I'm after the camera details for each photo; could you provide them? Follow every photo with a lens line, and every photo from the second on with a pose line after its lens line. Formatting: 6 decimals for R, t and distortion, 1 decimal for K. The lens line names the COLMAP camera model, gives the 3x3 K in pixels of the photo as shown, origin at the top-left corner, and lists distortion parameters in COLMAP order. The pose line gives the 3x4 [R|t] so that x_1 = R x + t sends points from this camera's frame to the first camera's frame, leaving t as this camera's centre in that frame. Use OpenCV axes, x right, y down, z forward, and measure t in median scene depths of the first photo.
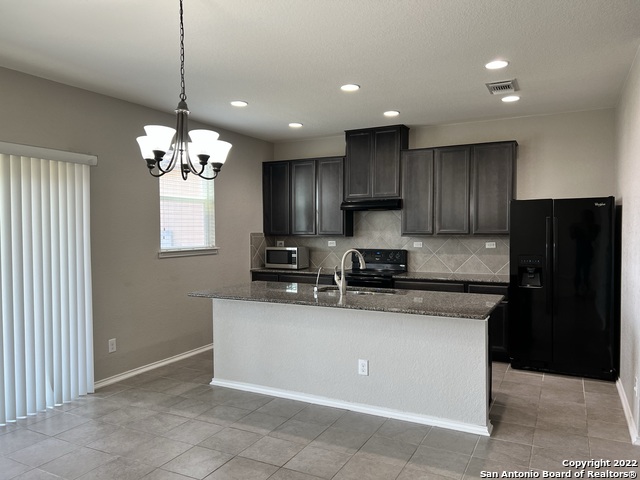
lens RADIAL K [[490.6, 0, 320.0], [0, 490.6, 240.0], [0, 0, 1]] dist [0.049935, -0.002536]
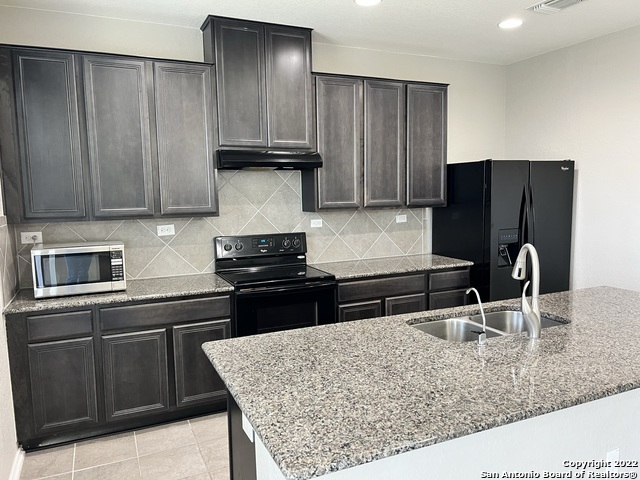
lens RADIAL K [[480.7, 0, 320.0], [0, 480.7, 240.0], [0, 0, 1]] dist [0.059546, -0.000496]
pose [[0.623917, -0.087856, 0.776536, -0.313752], [0.032557, 0.995720, 0.086496, -0.024905], [-0.780812, -0.028685, 0.624107, 0.601213]]
